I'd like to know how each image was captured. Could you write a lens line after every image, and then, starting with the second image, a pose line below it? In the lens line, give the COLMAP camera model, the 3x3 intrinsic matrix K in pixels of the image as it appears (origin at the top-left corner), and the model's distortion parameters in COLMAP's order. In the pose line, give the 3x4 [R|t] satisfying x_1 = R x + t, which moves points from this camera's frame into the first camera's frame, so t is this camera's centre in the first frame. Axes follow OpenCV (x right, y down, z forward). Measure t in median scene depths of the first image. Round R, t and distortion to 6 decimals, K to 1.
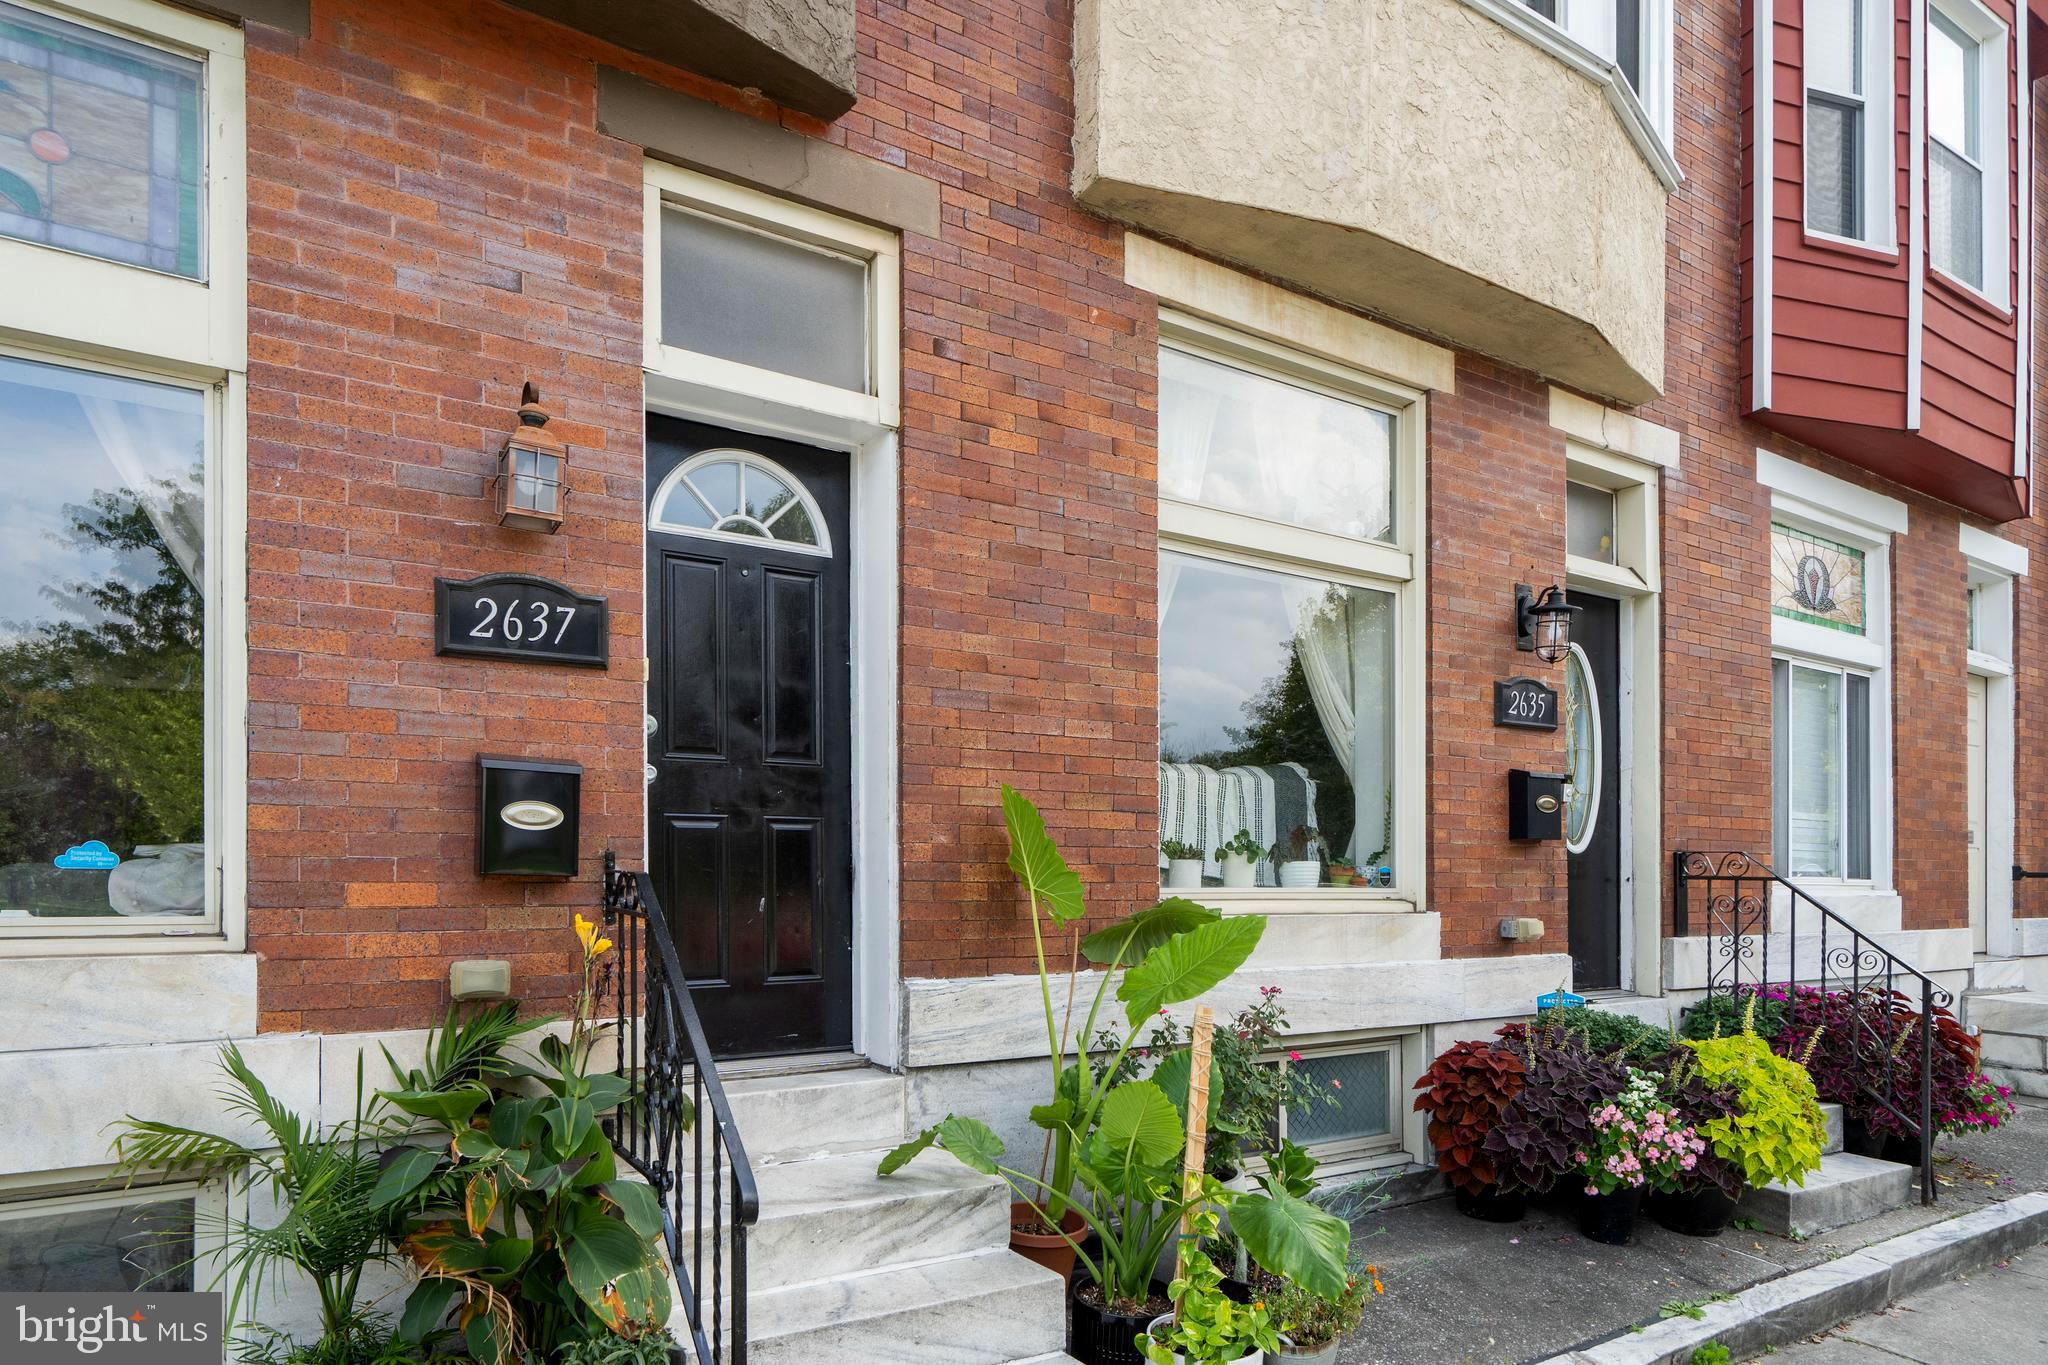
lens RADIAL K [[1206.3, 0, 1028.8], [0, 1206.3, 883.8], [0, 0, 1]] dist [0.003936, 0.000612]
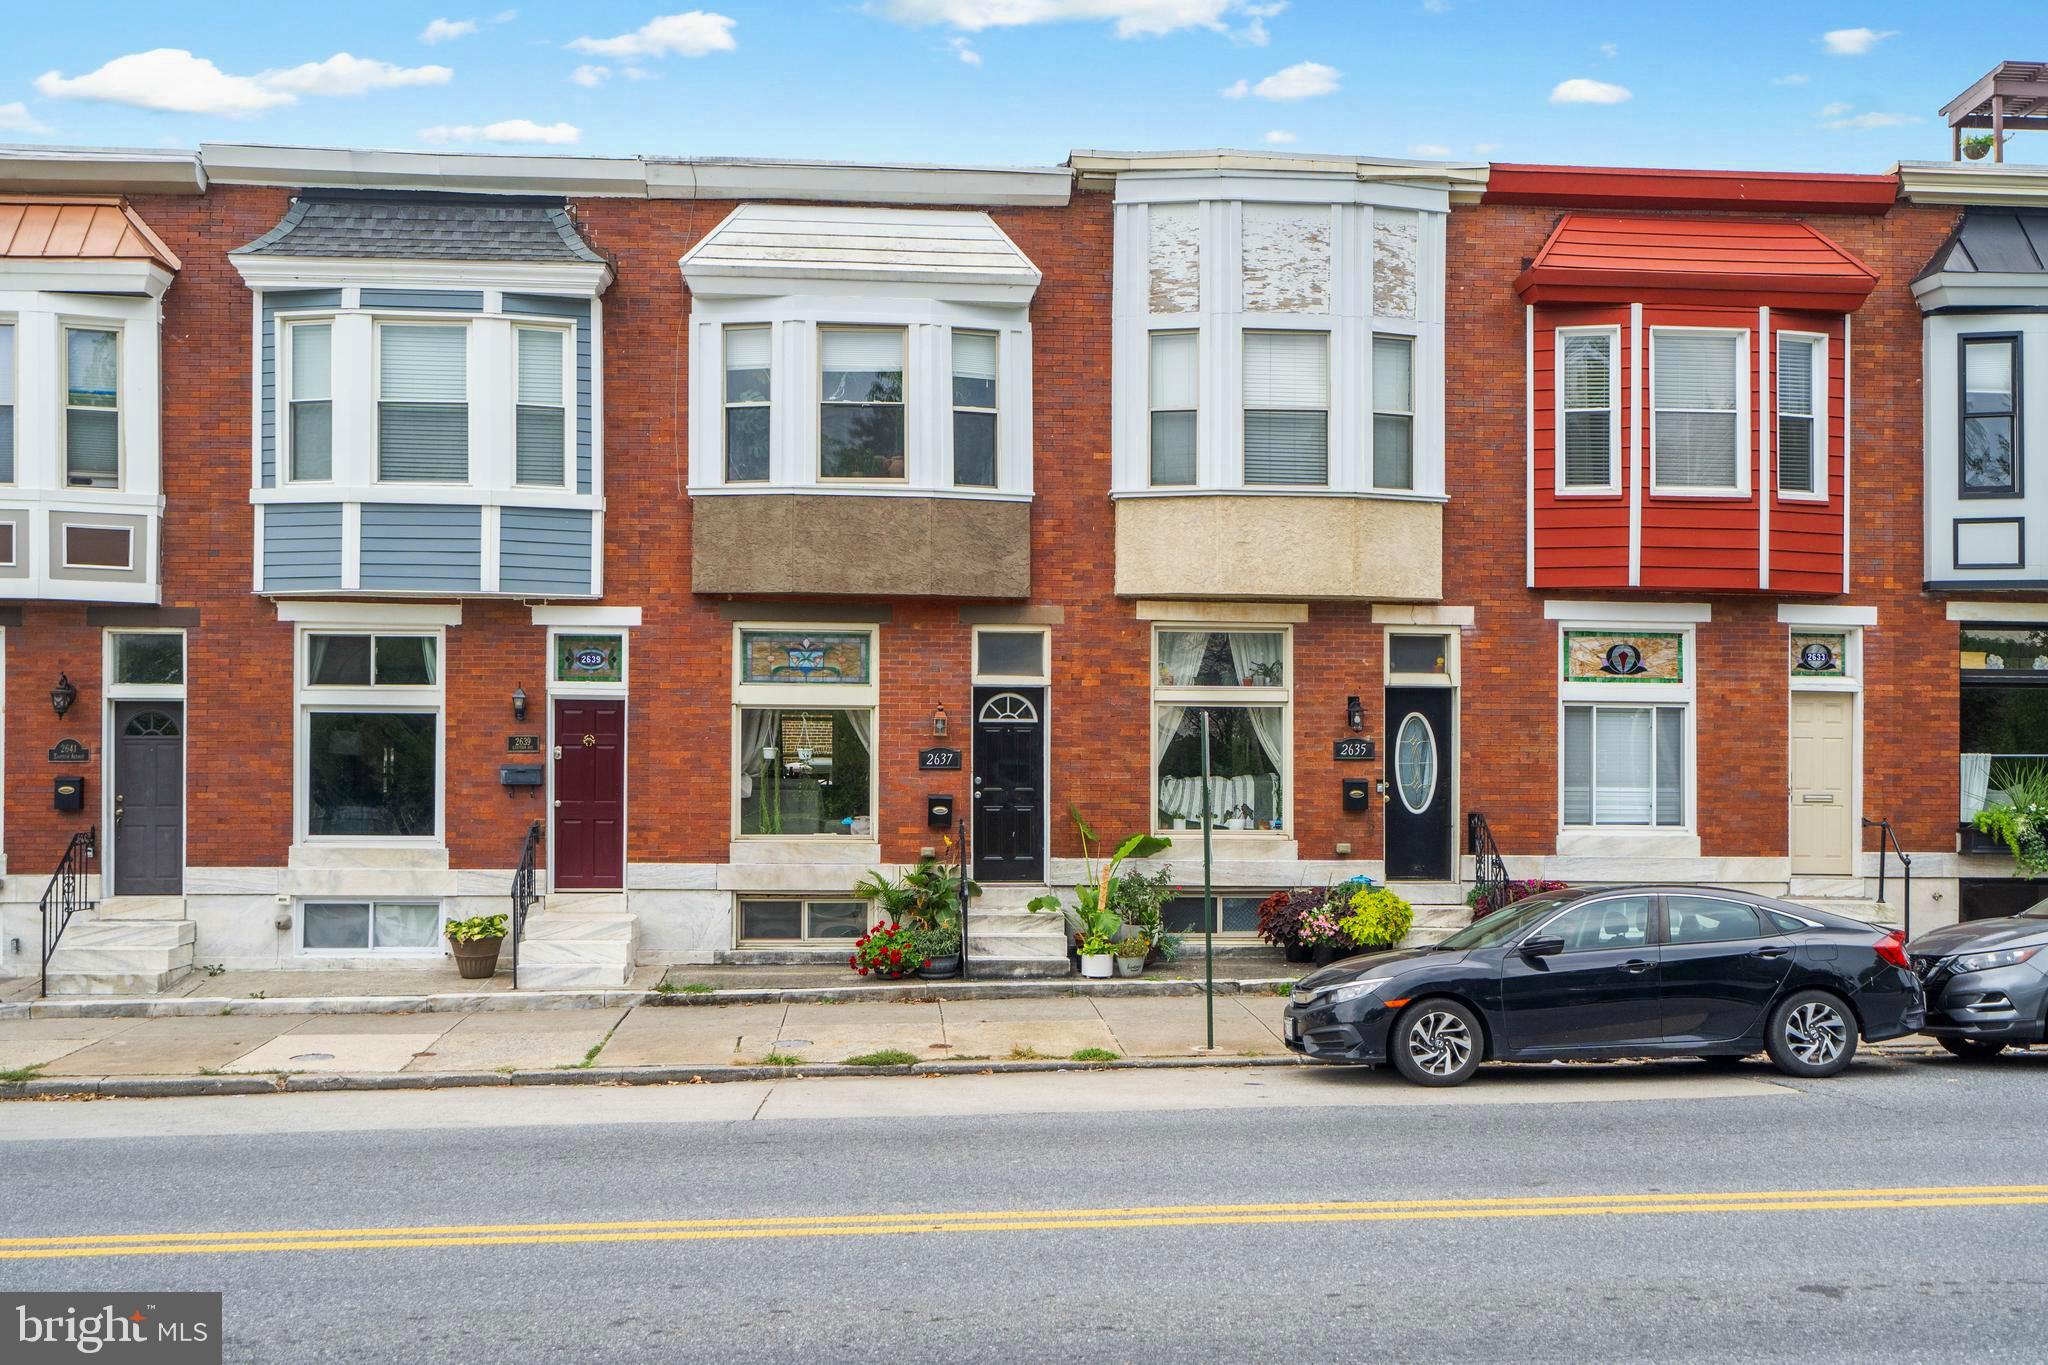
lens RADIAL K [[1967.0, 0, 1027.2], [0, 1967.0, 785.7], [0, 0, 1]] dist [0.009058, -0.003117]
pose [[0.884460, -0.001774, -0.466613, 2.000235], [-0.002810, 0.999954, -0.009129, -0.056657], [0.466608, 0.009386, 0.884415, -3.205128]]
